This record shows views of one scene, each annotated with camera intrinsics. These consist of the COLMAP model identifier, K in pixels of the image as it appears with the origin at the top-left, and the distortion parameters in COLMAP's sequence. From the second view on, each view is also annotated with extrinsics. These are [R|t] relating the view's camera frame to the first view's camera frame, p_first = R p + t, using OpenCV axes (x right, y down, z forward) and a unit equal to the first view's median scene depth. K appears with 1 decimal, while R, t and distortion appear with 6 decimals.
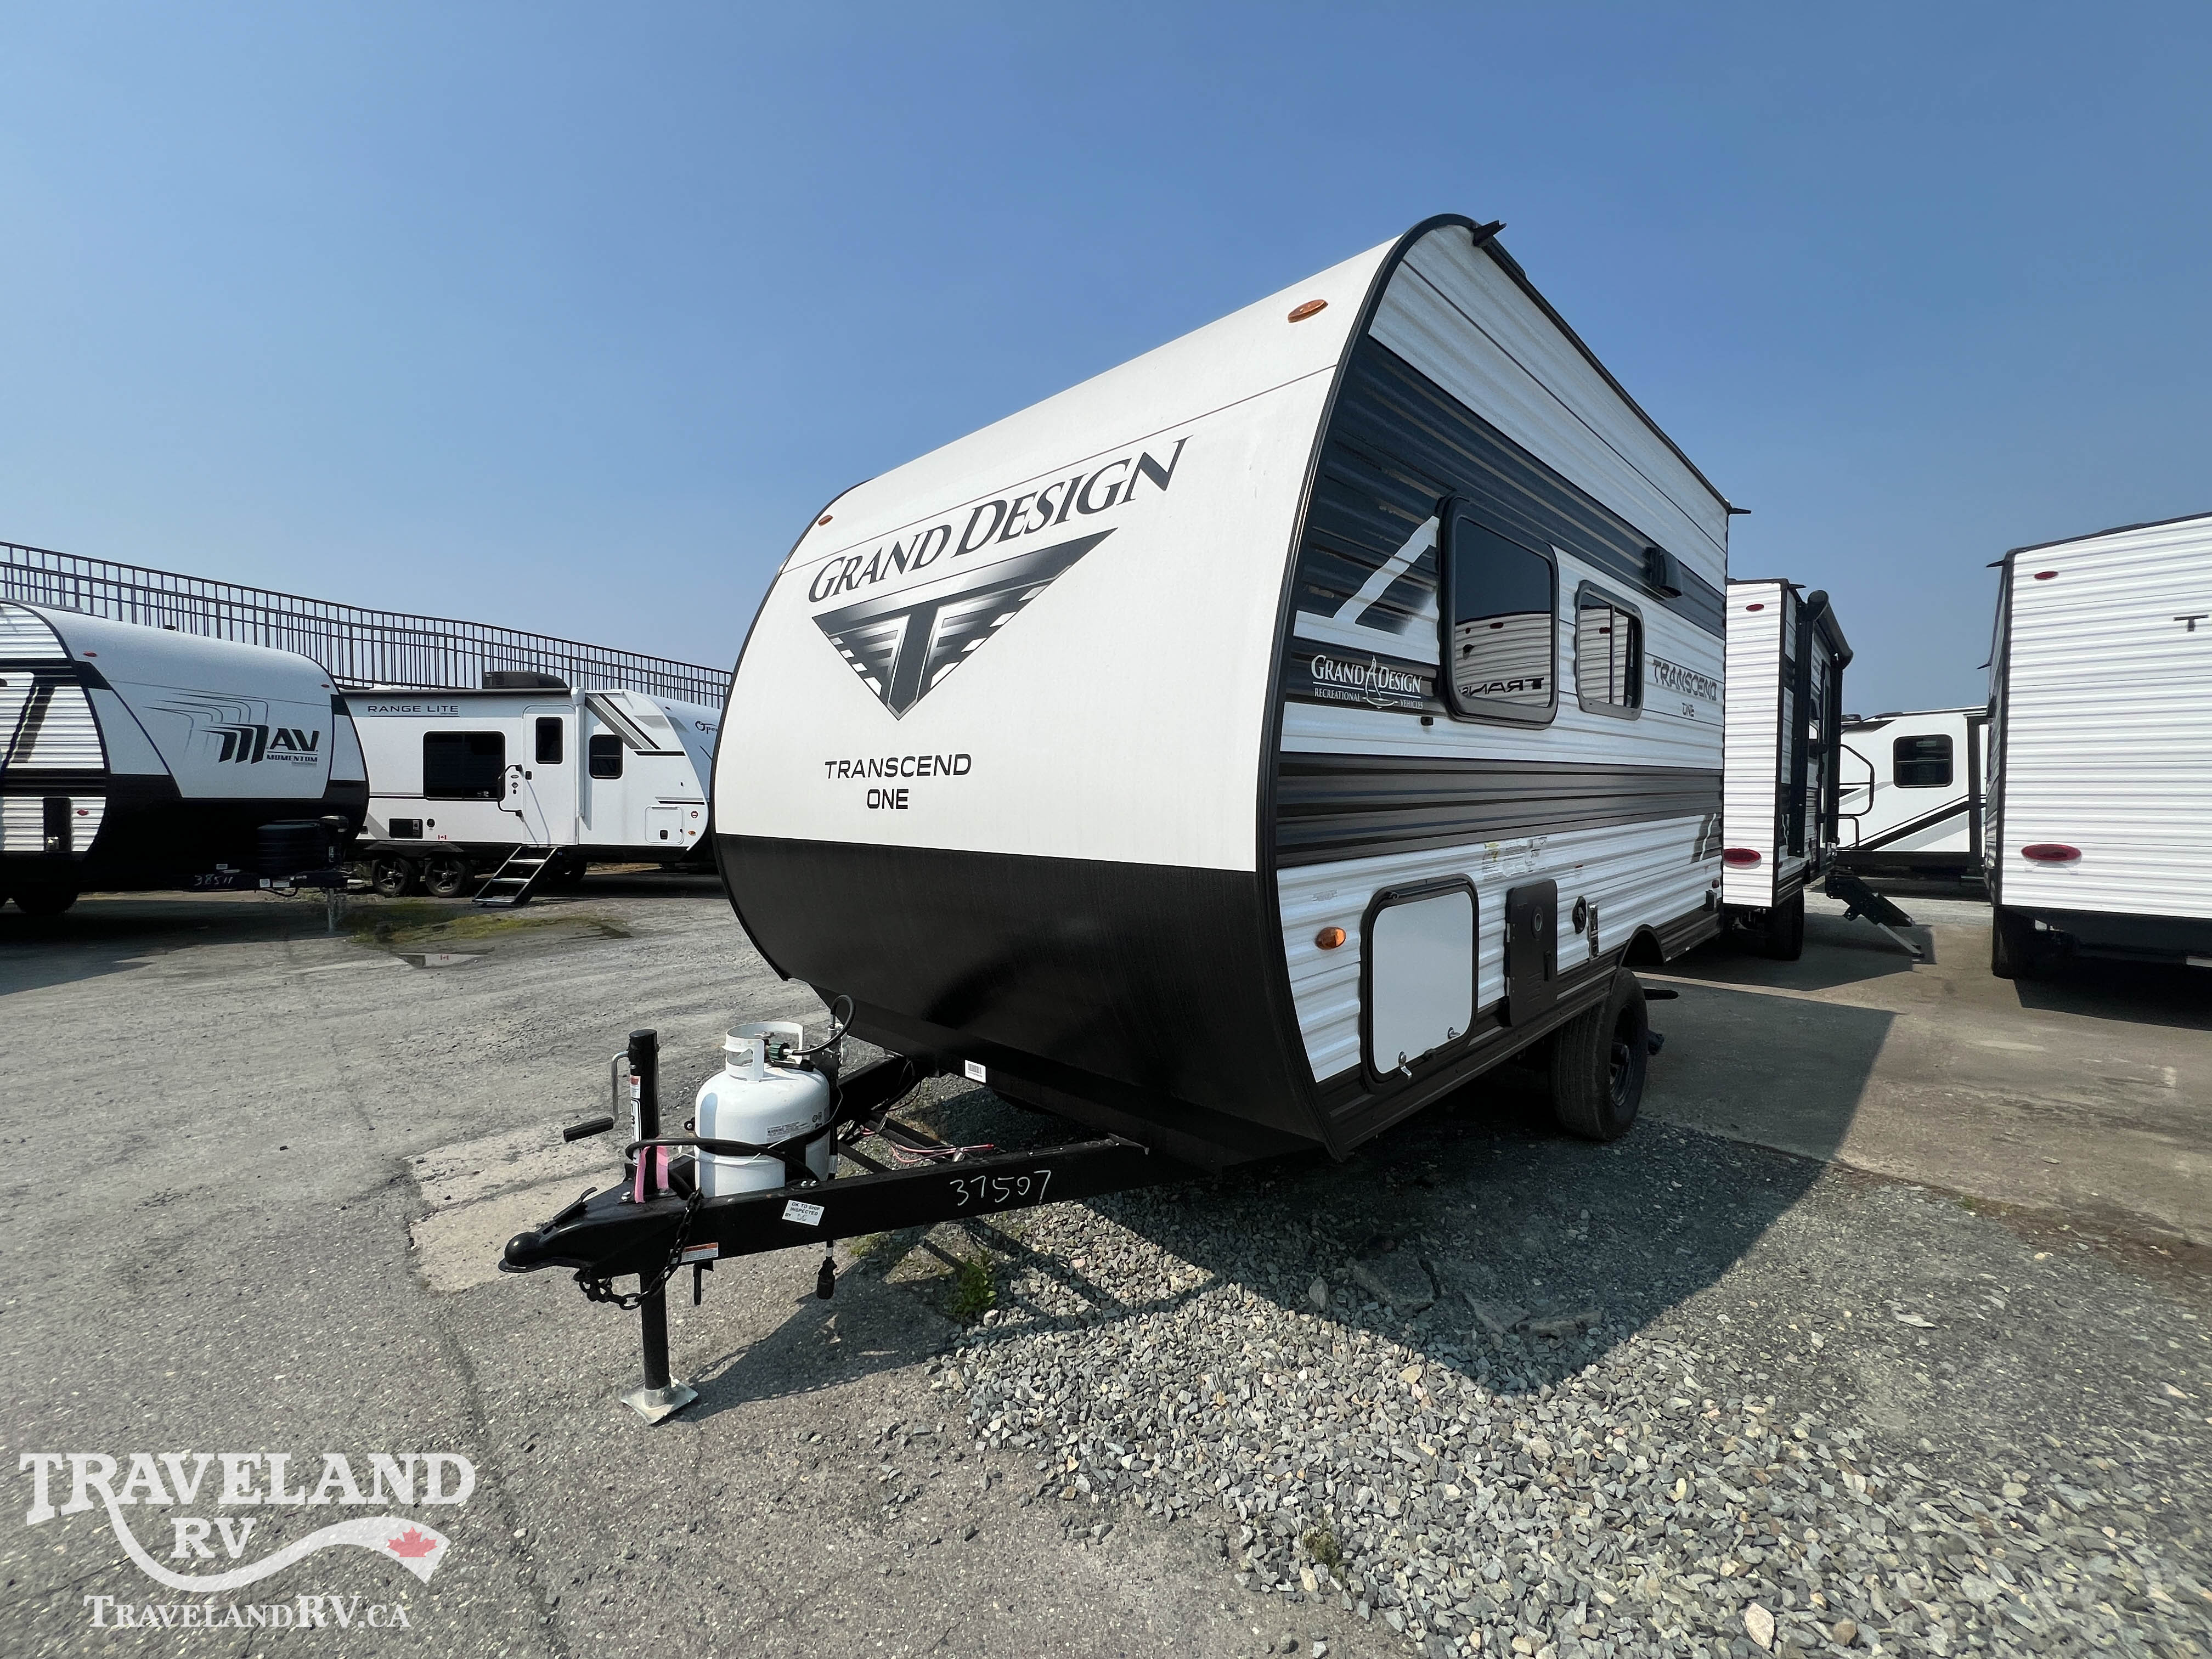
lens RADIAL K [[886.9, 0, 1104.8], [0, 886.9, 826.7], [0, 0, 1]] dist [-0.001021, 0.000251]
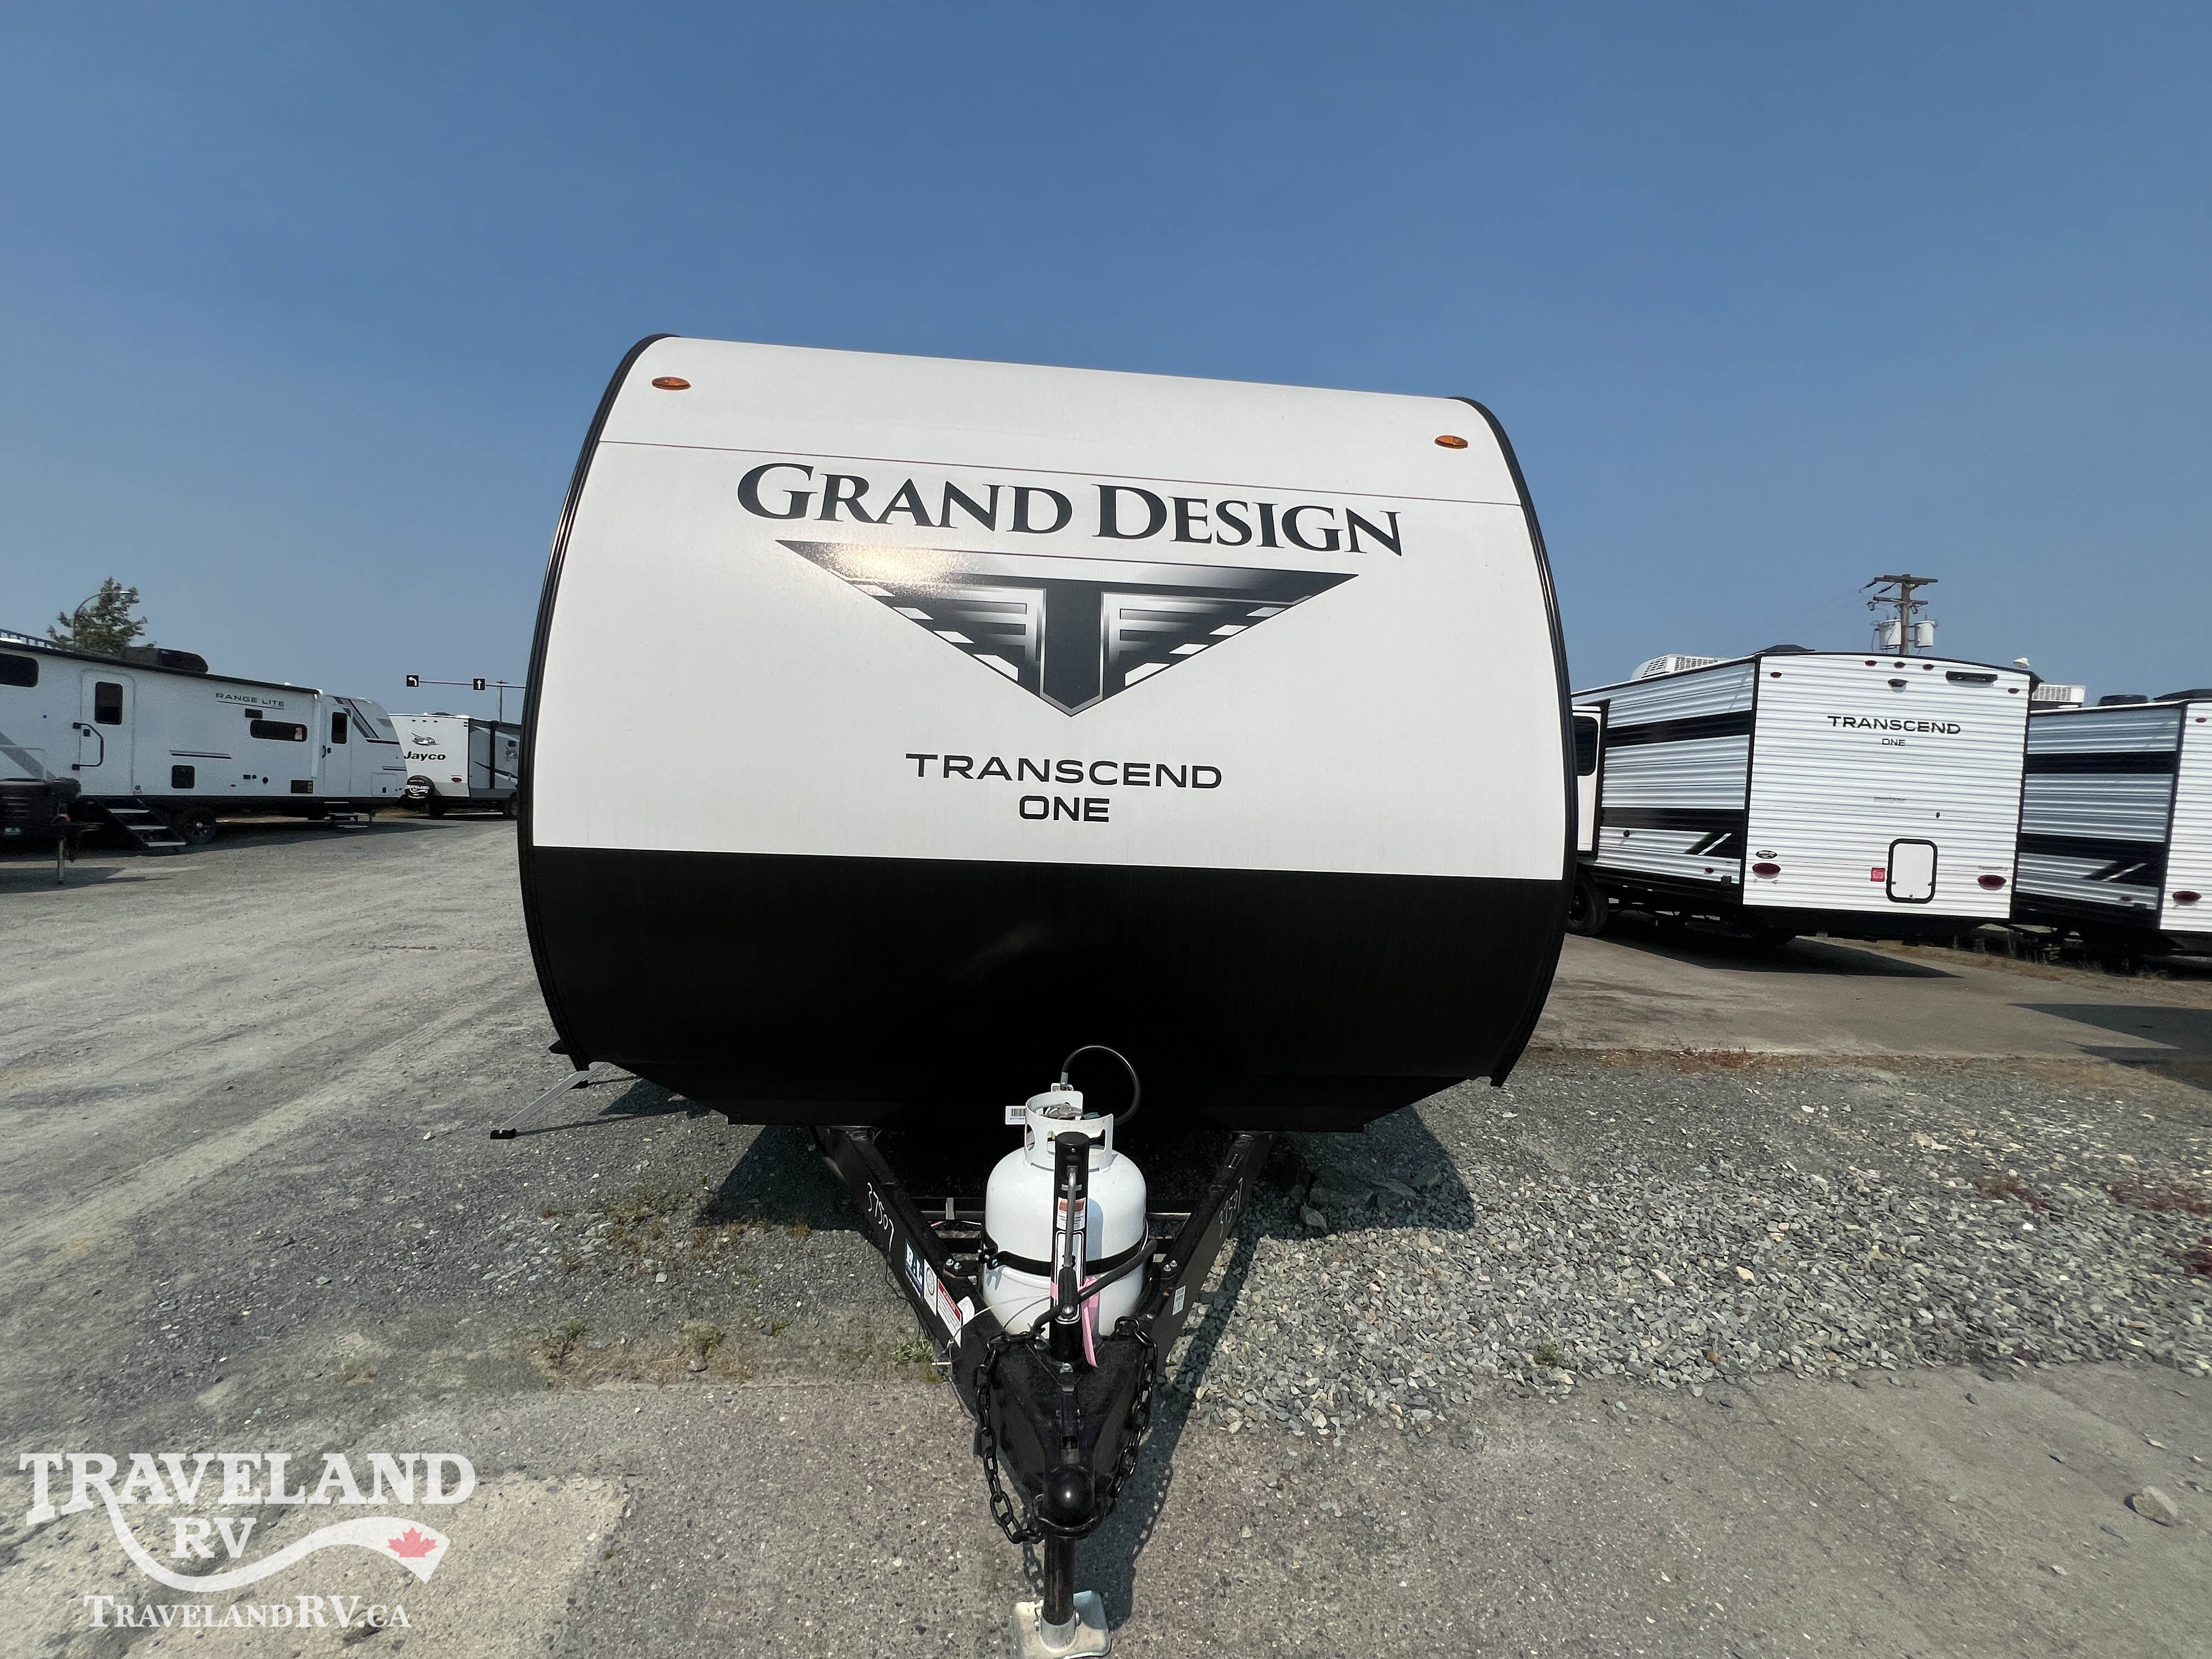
lens RADIAL K [[886.9, 0, 1104.8], [0, 886.9, 826.7], [0, 0, 1]] dist [-0.001021, 0.000251]
pose [[0.657626, -0.000434, 0.753344, -0.855569], [-0.012995, 0.999845, 0.011920, -0.024668], [-0.753232, -0.017629, 0.657518, 0.414391]]
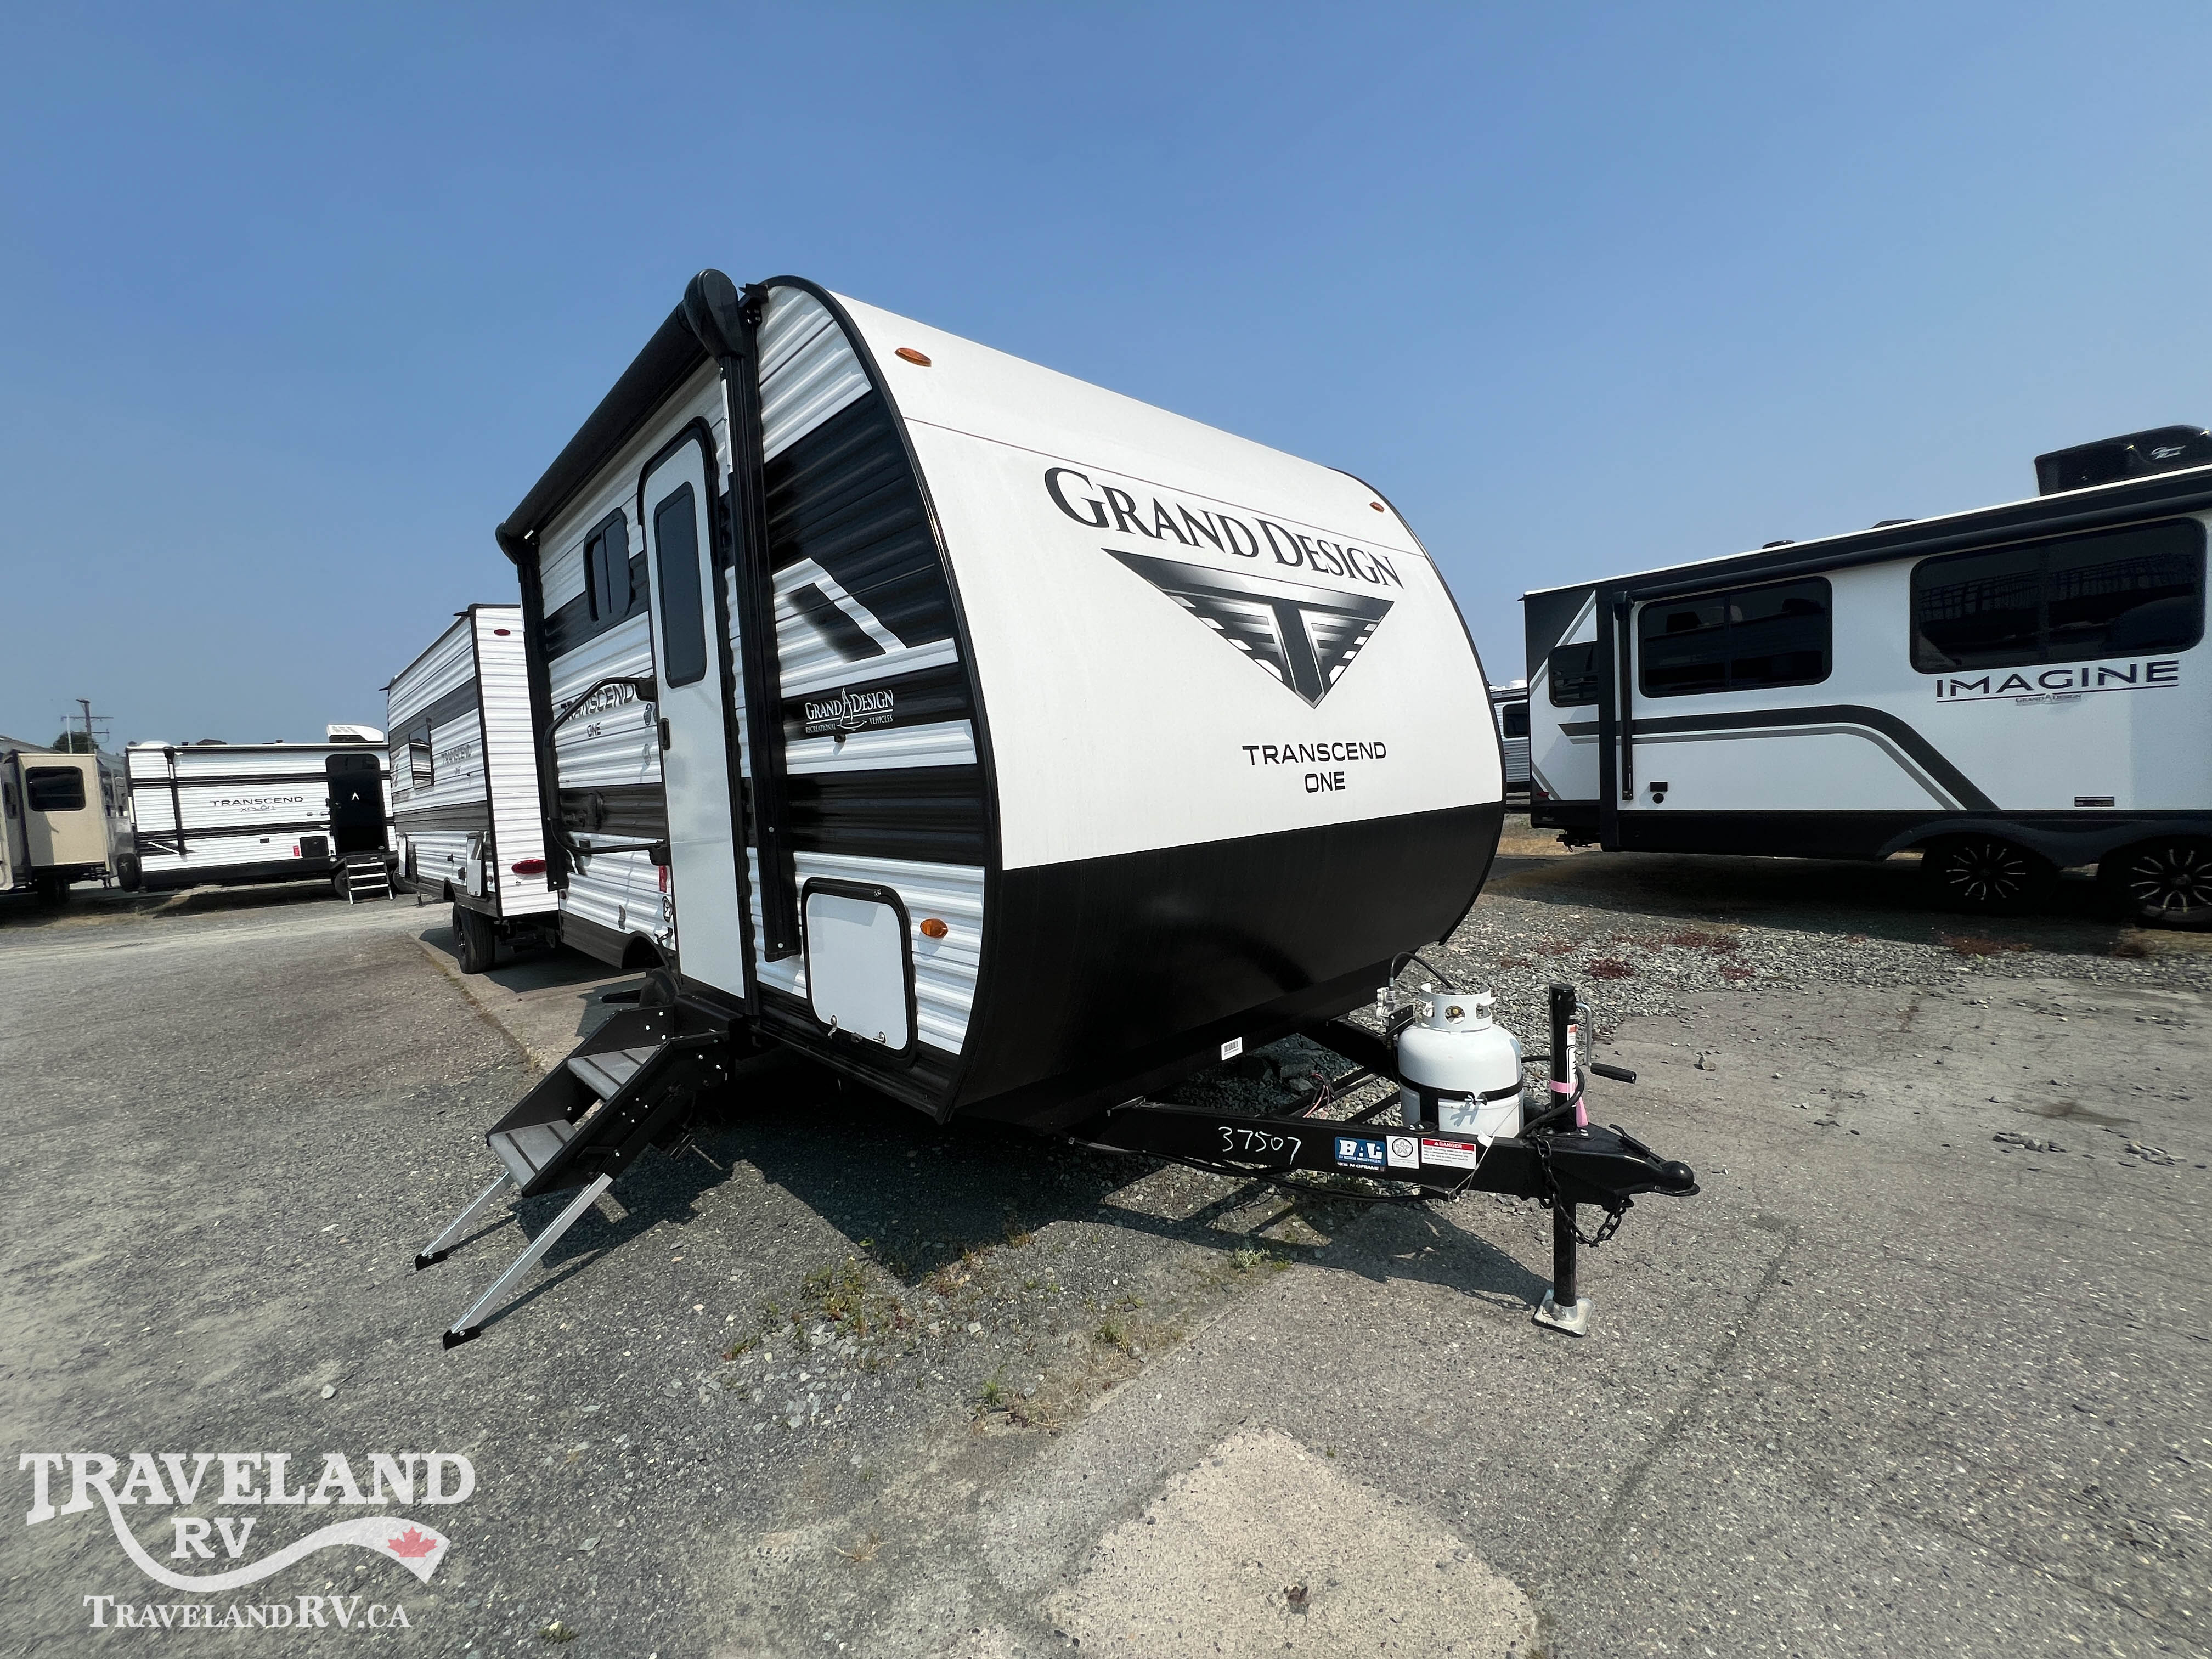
lens RADIAL K [[883.9, 0, 1101.9], [0, 883.9, 827.7], [0, 0, 1]] dist [-0.000500, 0.000225]
pose [[0.045917, -0.061370, 0.997058, -1.323011], [0.089826, 0.994321, 0.057065, -0.061375], [-0.994898, 0.086941, 0.051169, 1.217073]]
